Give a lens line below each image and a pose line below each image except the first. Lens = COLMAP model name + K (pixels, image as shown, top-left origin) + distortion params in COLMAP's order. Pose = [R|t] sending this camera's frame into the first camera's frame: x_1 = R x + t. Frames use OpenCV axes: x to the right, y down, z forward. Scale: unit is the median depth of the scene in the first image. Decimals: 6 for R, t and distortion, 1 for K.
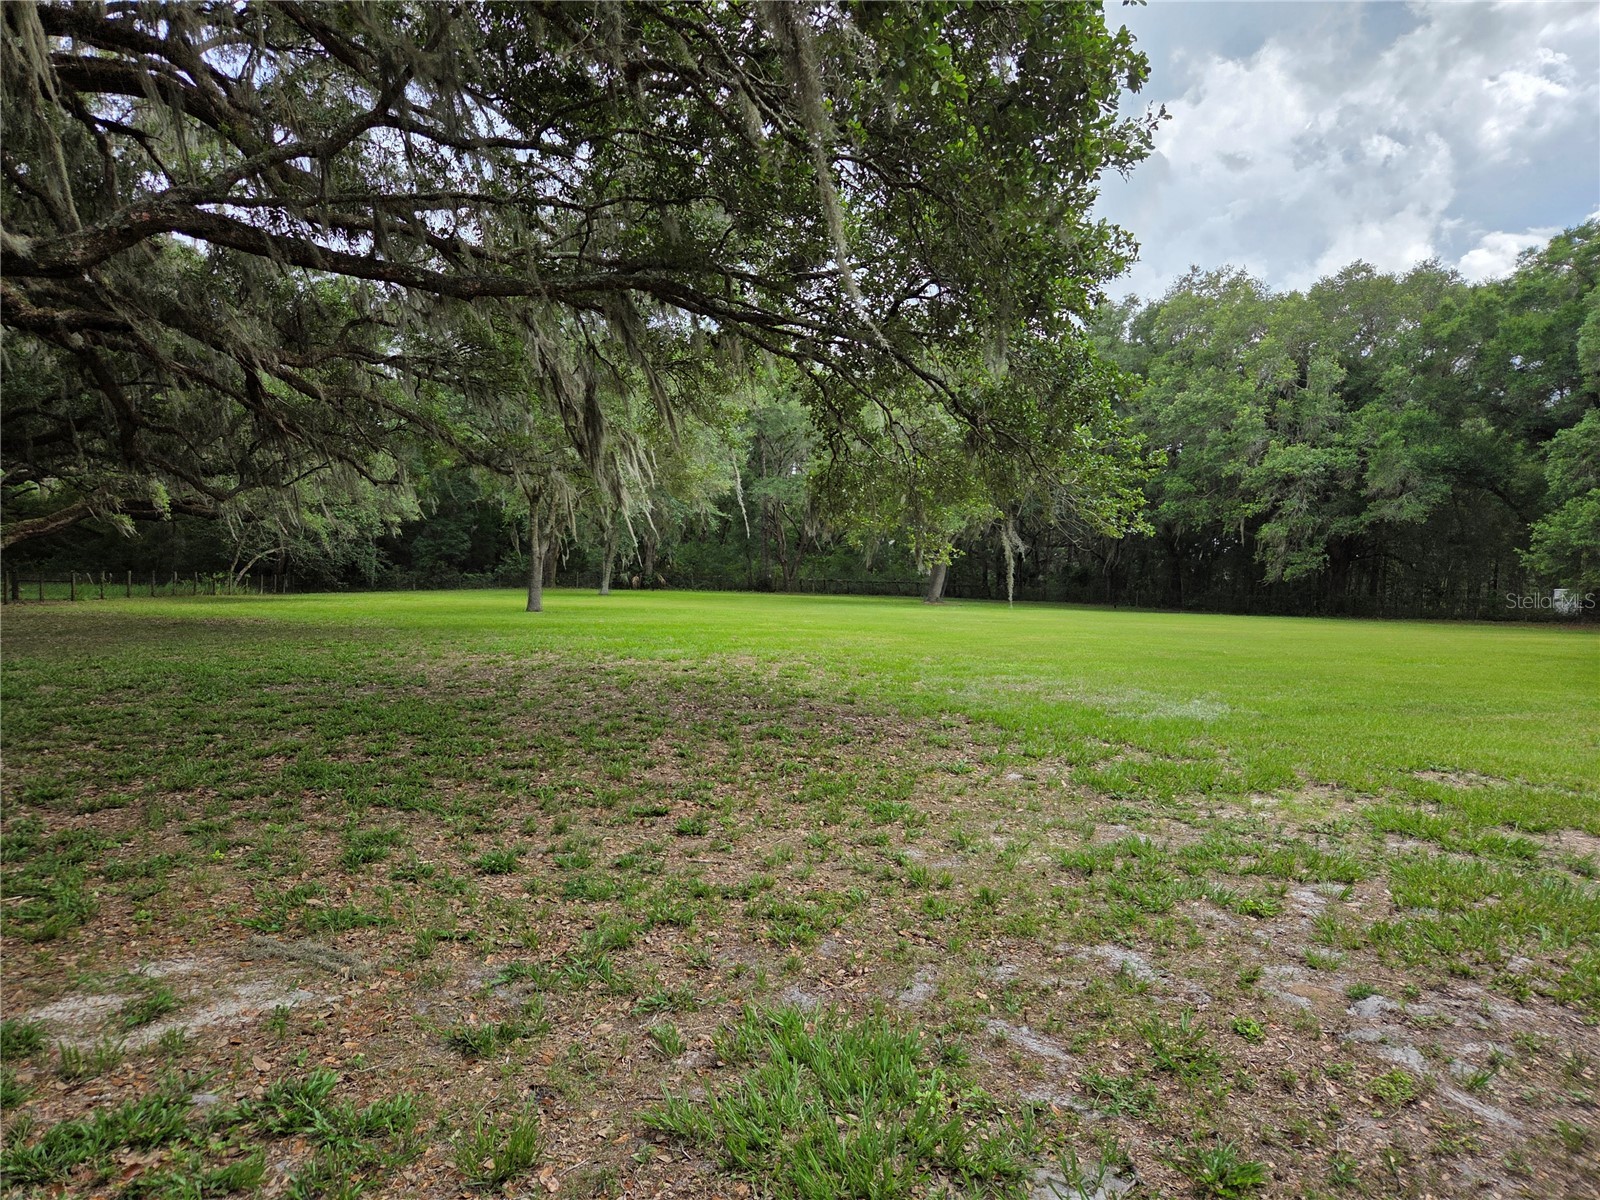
lens RADIAL K [[1068.1, 0, 795.4], [0, 1068.1, 589.8], [0, 0, 1]] dist [0.072215, -0.060113]
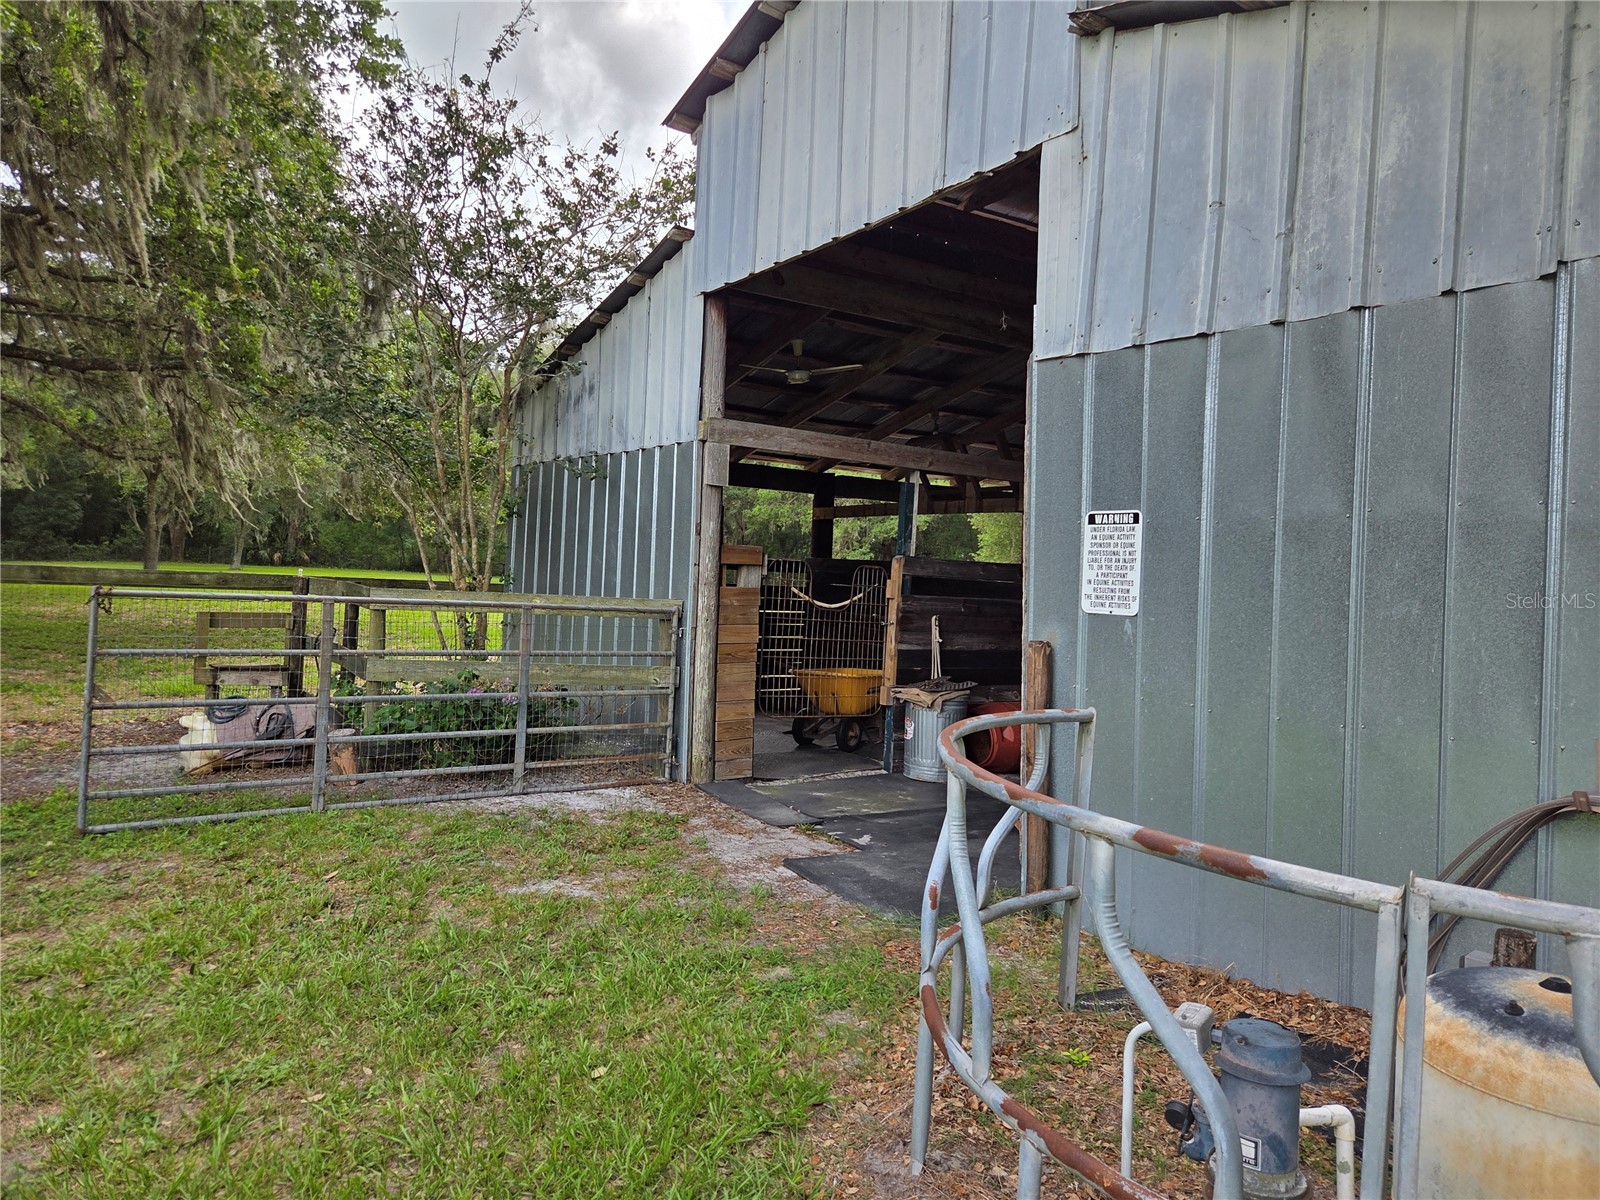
lens RADIAL K [[1068.1, 0, 804.6], [0, 1068.1, 594.5], [0, 0, 1]] dist [0.072215, -0.060113]
pose [[0.957669, 0.017061, 0.287364, 0.066545], [-0.021702, 0.999680, 0.012972, 0.004809], [-0.287051, -0.018659, 0.957734, -0.217128]]
